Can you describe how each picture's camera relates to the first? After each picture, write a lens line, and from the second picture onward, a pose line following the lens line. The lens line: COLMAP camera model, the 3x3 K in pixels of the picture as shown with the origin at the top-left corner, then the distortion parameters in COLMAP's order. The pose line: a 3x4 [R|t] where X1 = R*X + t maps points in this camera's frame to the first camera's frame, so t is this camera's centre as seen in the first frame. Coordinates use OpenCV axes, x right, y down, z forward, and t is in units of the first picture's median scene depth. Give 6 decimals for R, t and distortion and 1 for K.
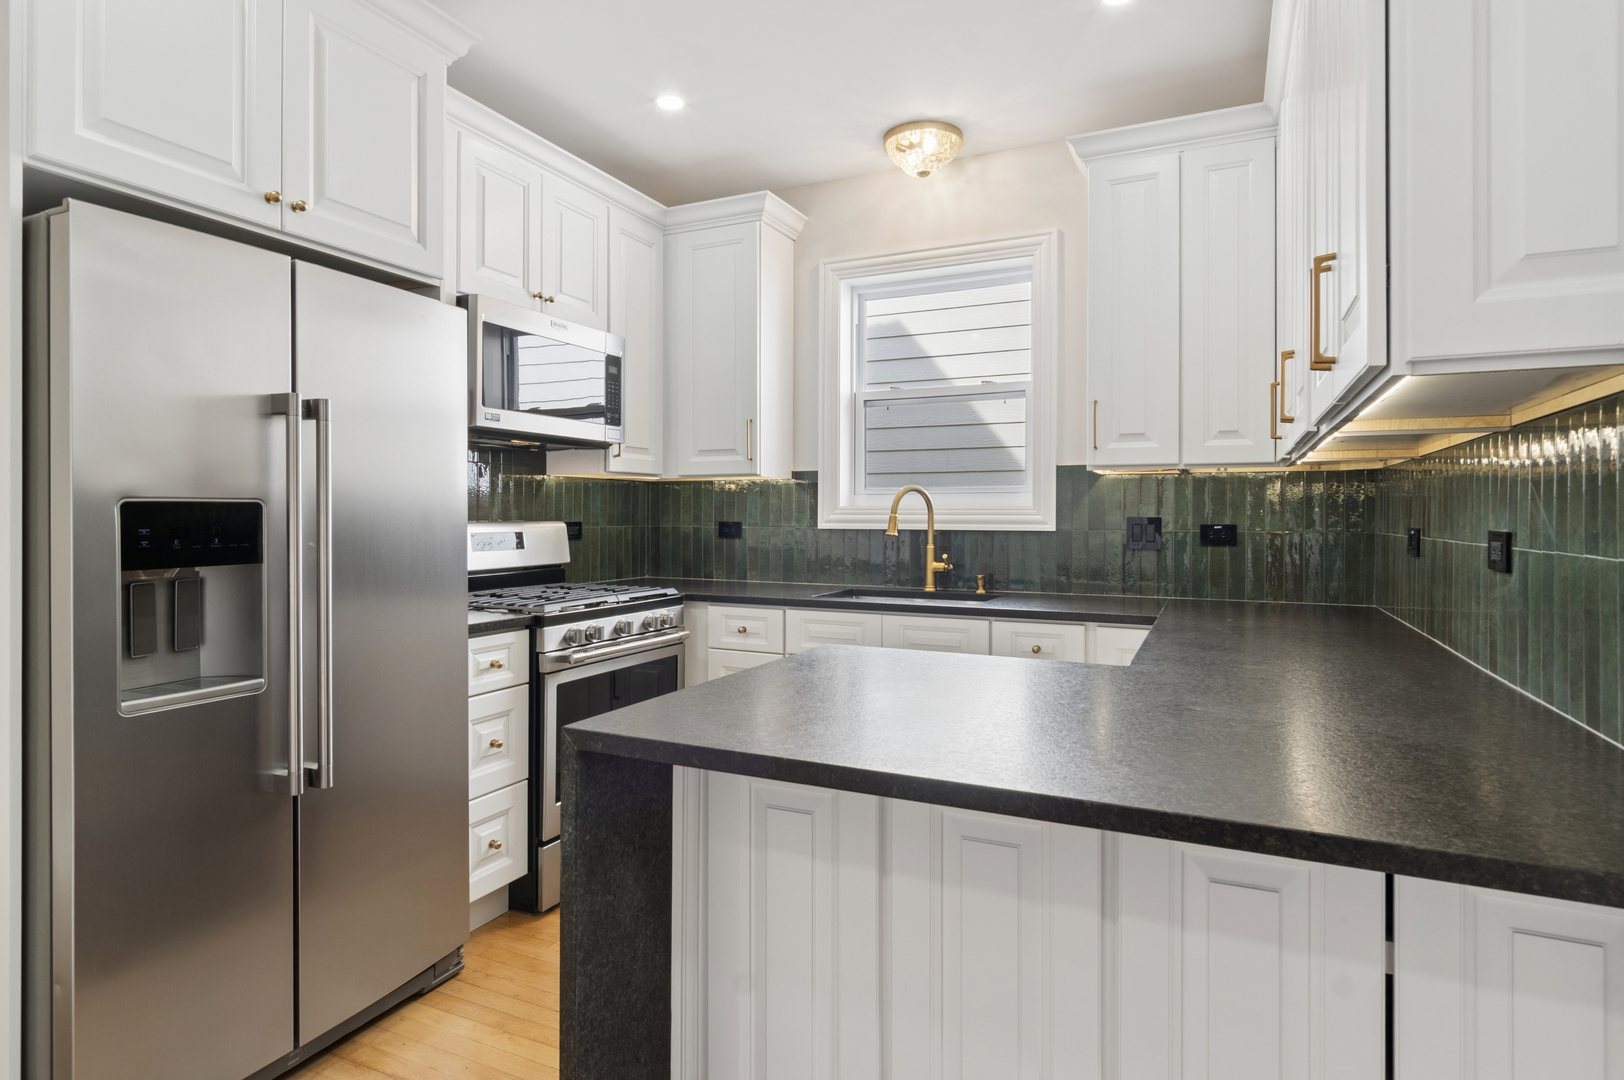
lens RADIAL K [[881.1, 0, 809.4], [0, 881.1, 519.5], [0, 0, 1]] dist [-0.004603, -0.000376]
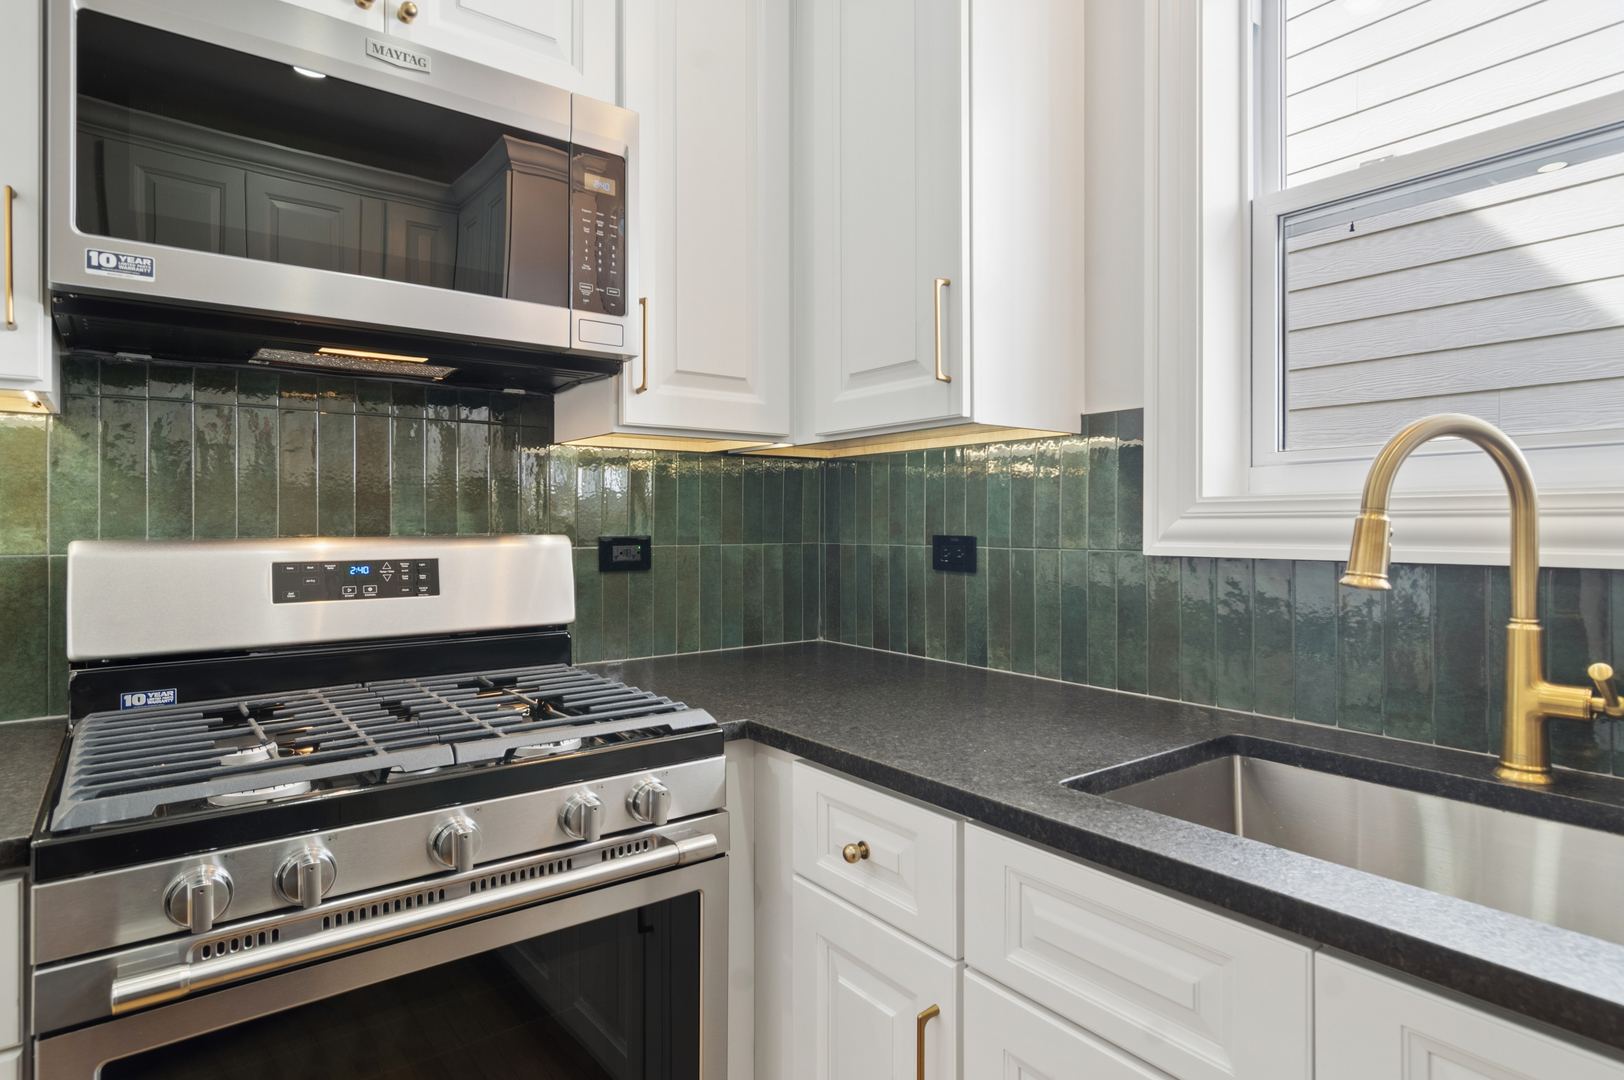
lens RADIAL K [[881.1, 0, 809.4], [0, 881.1, 519.5], [0, 0, 1]] dist [-0.004603, -0.000376]
pose [[0.887977, -0.006623, -0.459839, 0.062113], [0.002172, 0.999946, -0.010207, -0.001726], [0.459882, 0.008065, 0.887943, 0.636613]]
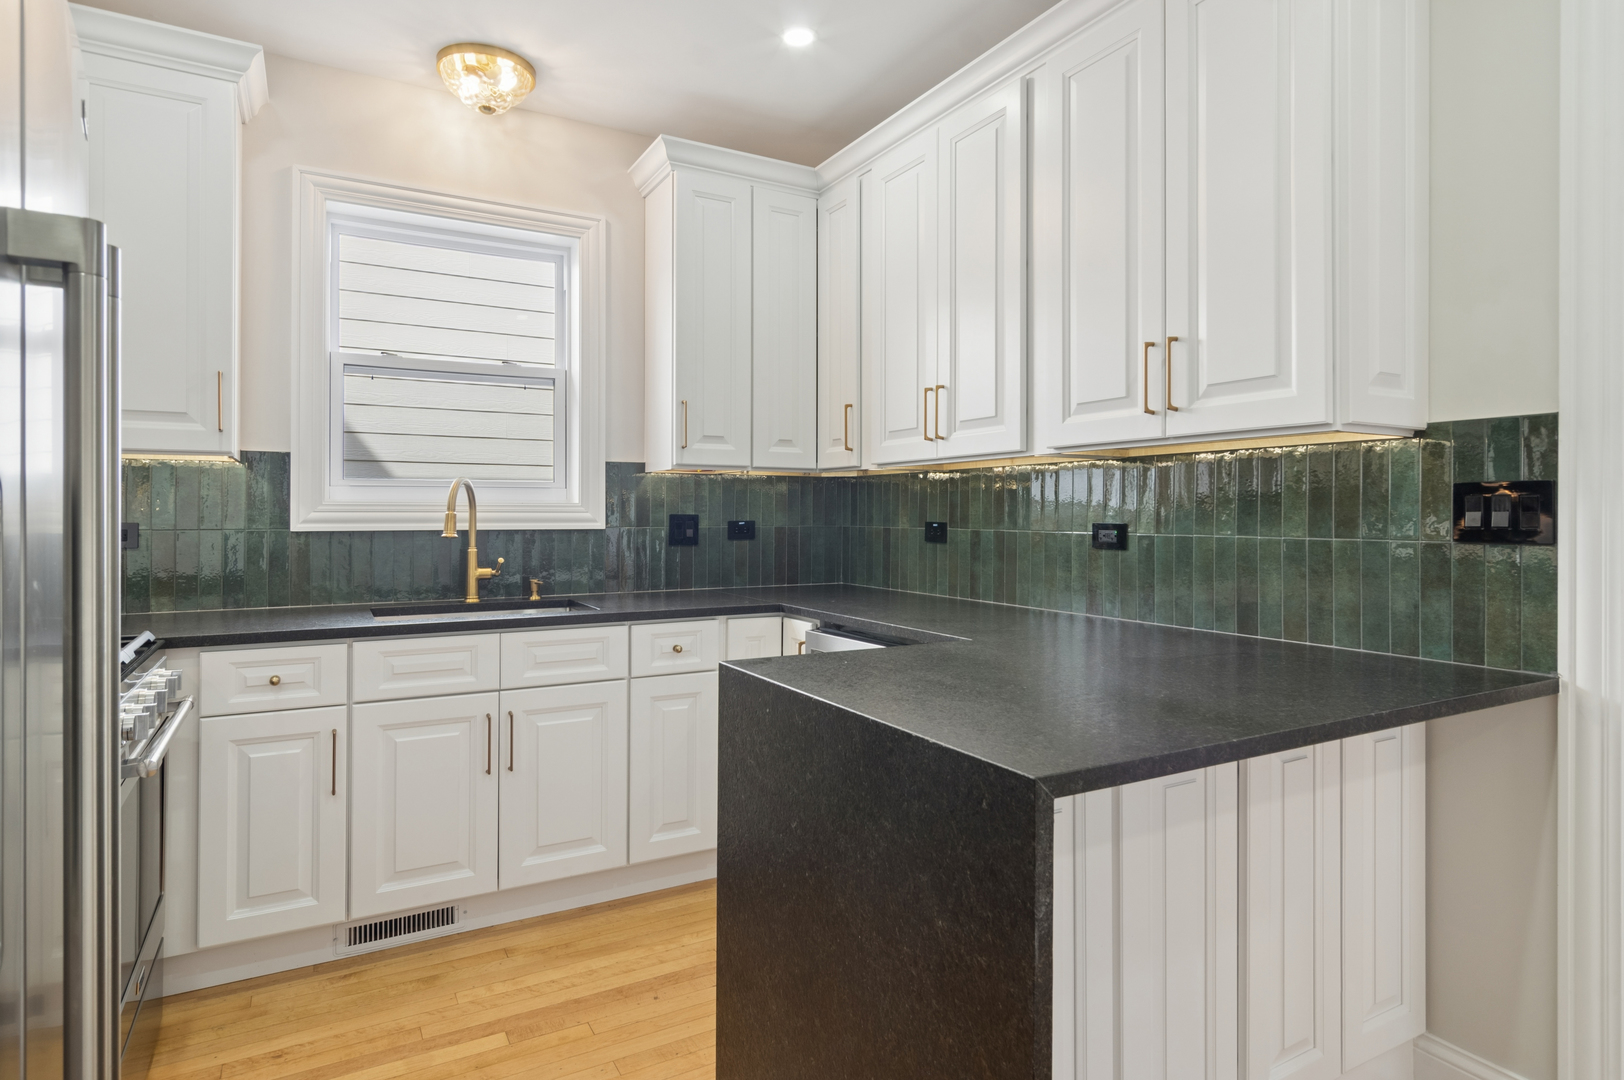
lens RADIAL K [[881.1, 0, 809.4], [0, 881.1, 519.5], [0, 0, 1]] dist [-0.004603, -0.000376]
pose [[0.572438, -0.007010, 0.819918, -0.371166], [0.004054, 0.999975, 0.005719, -0.001941], [-0.819938, 0.000050, 0.572453, 0.248889]]
